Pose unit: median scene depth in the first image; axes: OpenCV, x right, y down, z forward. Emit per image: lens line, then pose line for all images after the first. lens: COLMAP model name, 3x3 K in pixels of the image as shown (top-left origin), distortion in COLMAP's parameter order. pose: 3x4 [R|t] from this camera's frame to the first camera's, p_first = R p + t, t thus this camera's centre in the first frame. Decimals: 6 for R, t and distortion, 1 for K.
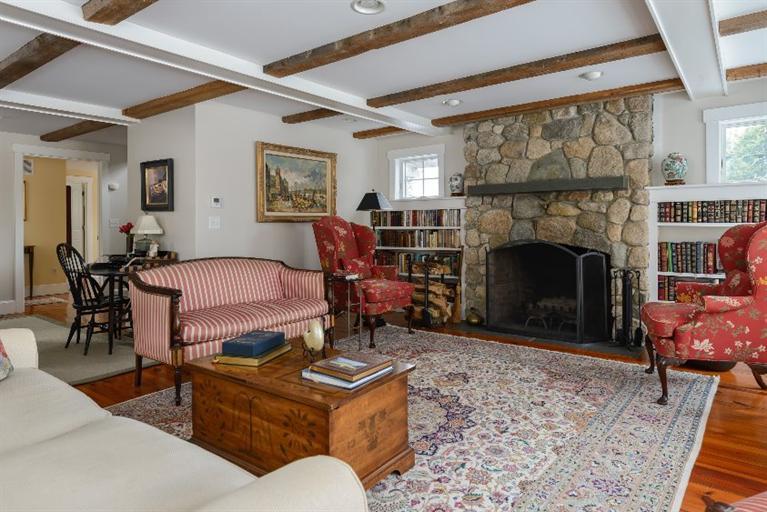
lens RADIAL K [[463.6, 0, 388.4], [0, 463.6, 228.0], [0, 0, 1]] dist [0.000816, 0.000902]
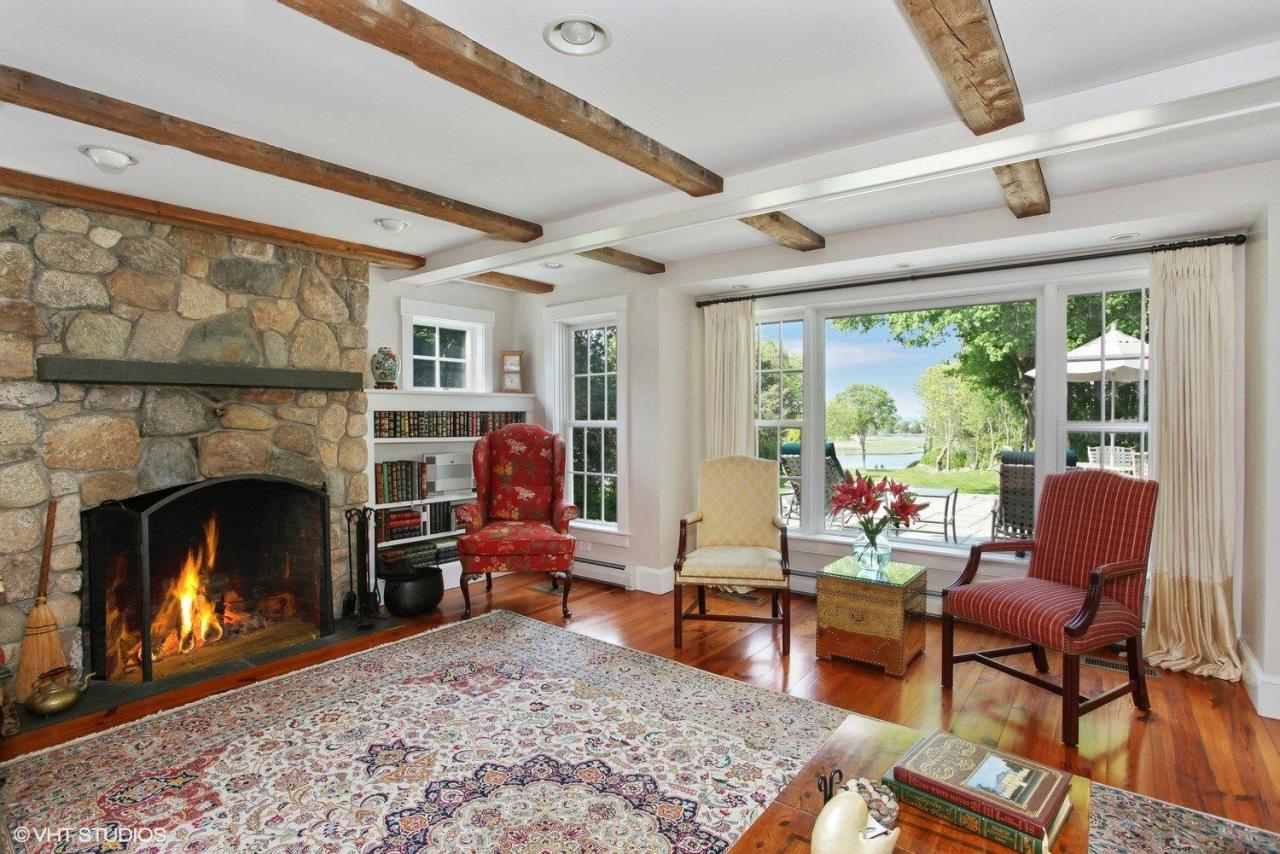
lens RADIAL K [[662.5, 0, 643.1], [0, 662.5, 406.1], [0, 0, 1]] dist [-0.021595, 0.000168]
pose [[-0.012521, 0.014798, 0.999812, -0.484485], [0.001314, 0.999890, -0.014782, -0.047738], [-0.999921, 0.001129, -0.012539, 0.591210]]
